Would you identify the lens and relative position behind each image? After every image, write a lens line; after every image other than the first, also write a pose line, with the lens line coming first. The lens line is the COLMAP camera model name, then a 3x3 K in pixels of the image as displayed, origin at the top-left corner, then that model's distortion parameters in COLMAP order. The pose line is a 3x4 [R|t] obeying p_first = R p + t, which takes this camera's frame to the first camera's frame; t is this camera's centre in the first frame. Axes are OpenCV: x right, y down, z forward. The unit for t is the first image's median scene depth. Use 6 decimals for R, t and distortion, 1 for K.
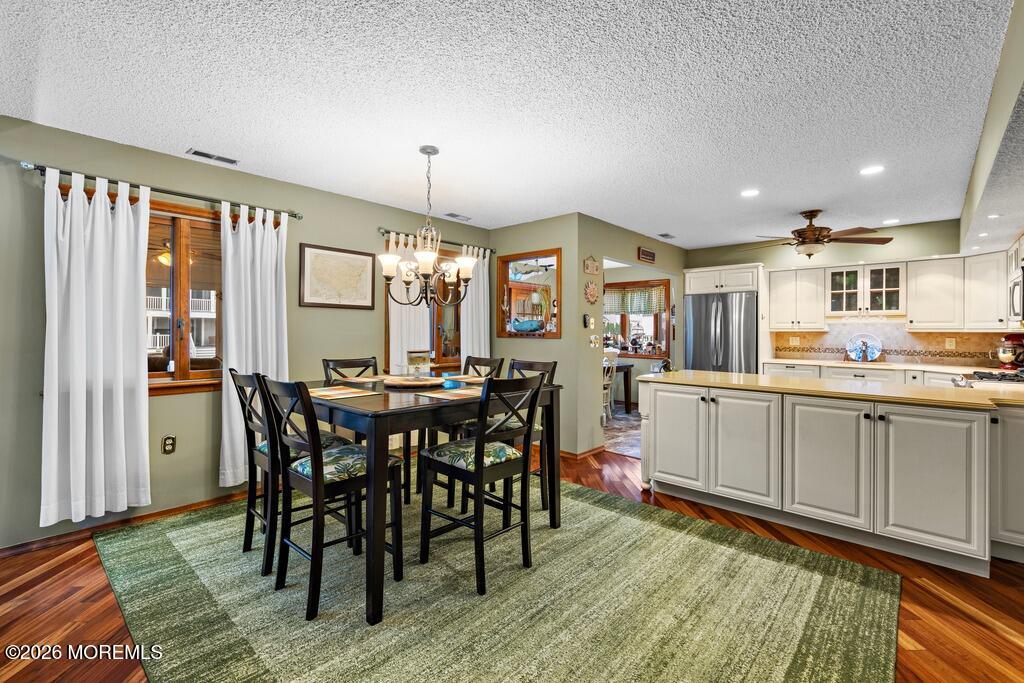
lens RADIAL K [[448.9, 0, 514.6], [0, 448.9, 330.2], [0, 0, 1]] dist [0.001528, 0.000417]
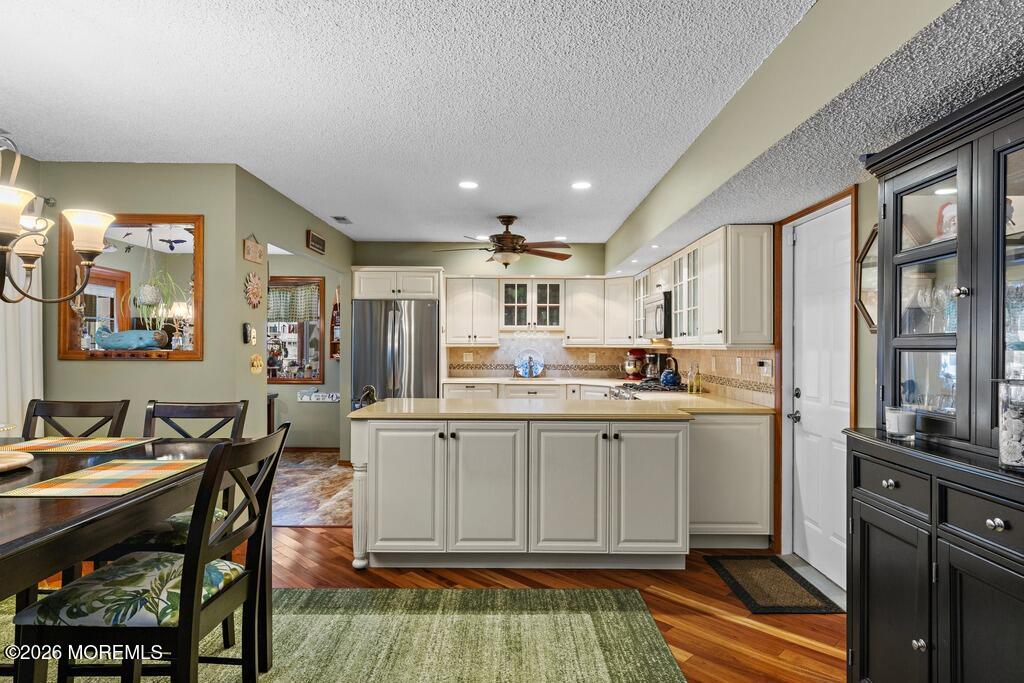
lens RADIAL K [[580.8, 0, 513.1], [0, 580.8, 342.2], [0, 0, 1]] dist [0.004275, -0.000160]
pose [[0.737142, 0.001745, 0.675735, -0.109670], [-0.001778, 0.999998, -0.000643, -0.006558], [-0.675735, -0.000727, 0.737144, 0.098535]]
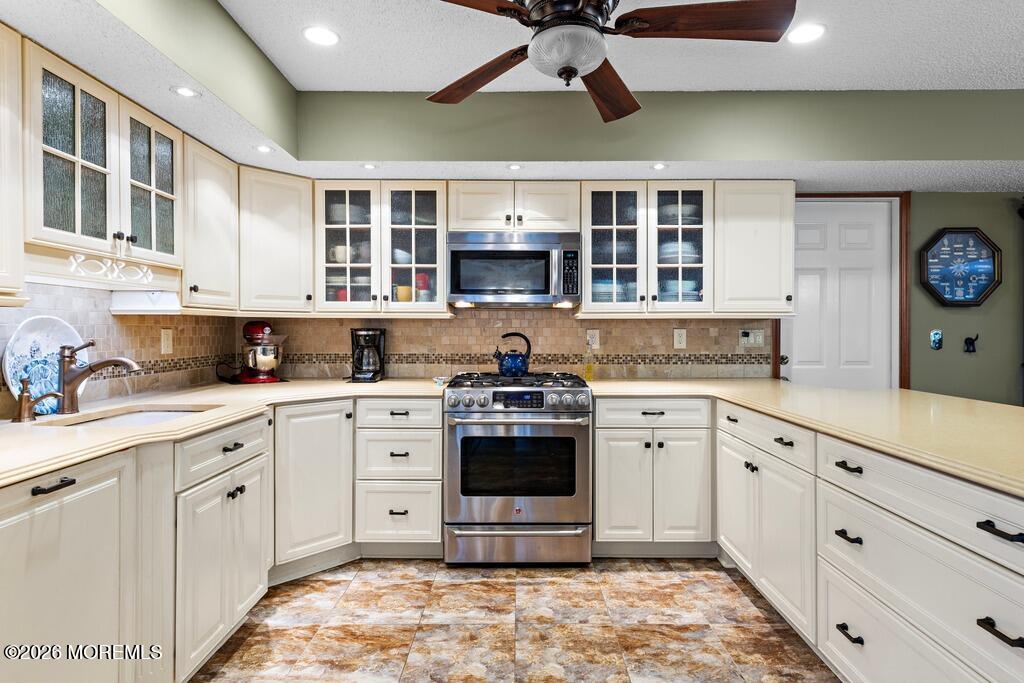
lens RADIAL K [[544.3, 0, 516.7], [0, 544.3, 333.9], [0, 0, 1]] dist [0.005789, 0.000622]
pose [[-0.679209, -0.010953, 0.733864, 0.326314], [-0.004323, 0.999931, 0.010924, 0.013771], [-0.733933, 0.004247, -0.679209, 1.083478]]
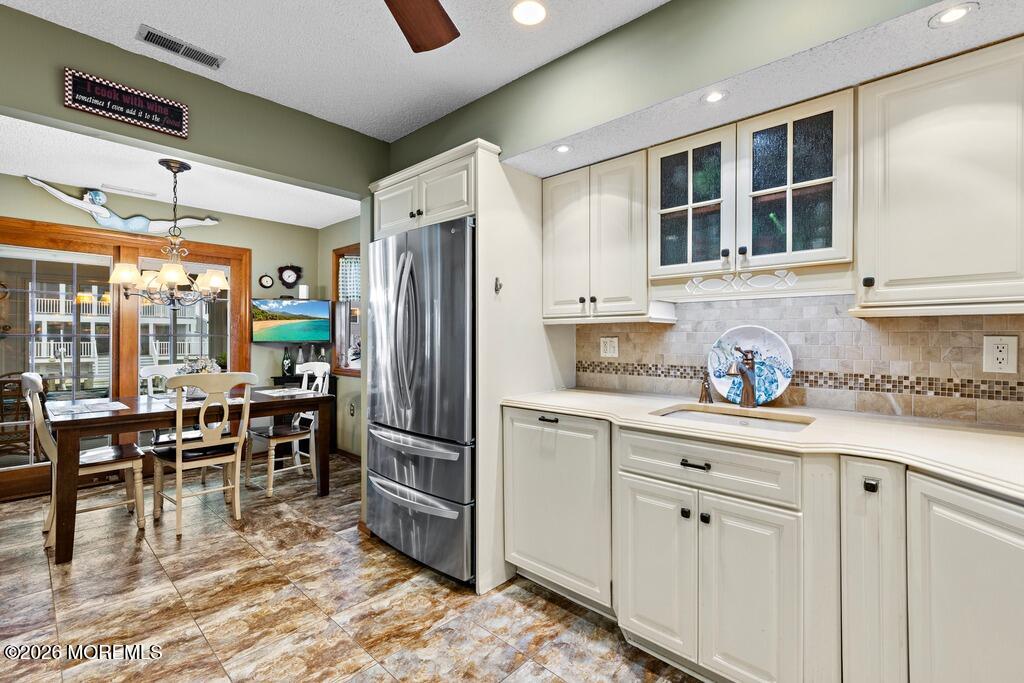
lens RADIAL K [[454.7, 0, 517.8], [0, 454.7, 338.0], [0, 0, 1]] dist [0.004449, 0.000562]
pose [[0.999983, -0.003468, 0.004613, 0.627839], [0.003453, 0.999989, 0.003270, 0.015554], [-0.004624, -0.003254, 0.999984, 0.676336]]
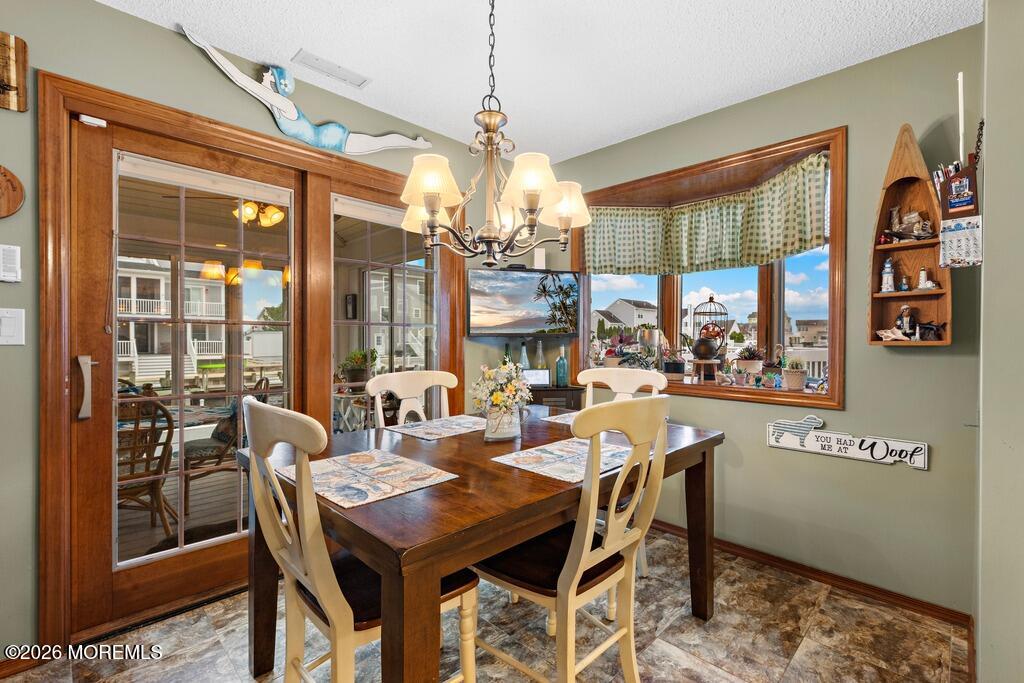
lens RADIAL K [[454.7, 0, 517.8], [0, 454.7, 338.0], [0, 0, 1]] dist [0.004449, 0.000562]
pose [[0.999726, -0.001796, -0.023320, 0.201938], [0.001878, 0.999992, 0.003479, 0.025369], [0.023313, -0.003522, 0.999722, 0.984087]]
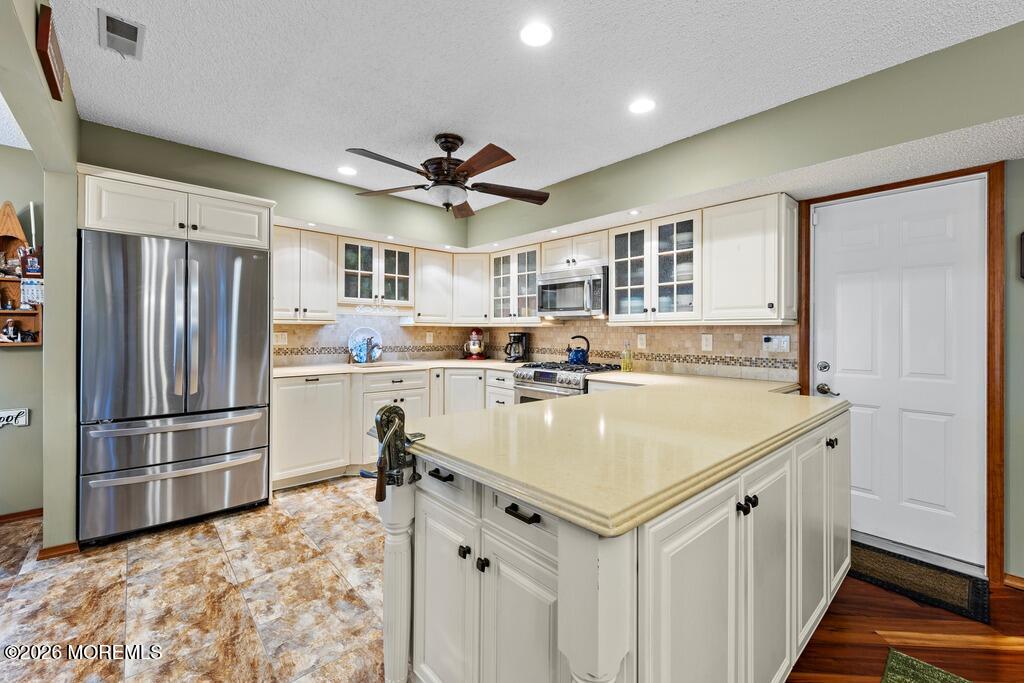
lens RADIAL K [[423.7, 0, 514.4], [0, 423.7, 331.4], [0, 0, 1]] dist [0.007860, 0.000031]
pose [[0.088679, -0.003464, 0.996054, 0.045479], [-0.007377, 0.999964, 0.004134, 0.009607], [-0.996033, -0.007714, 0.088650, 0.709559]]
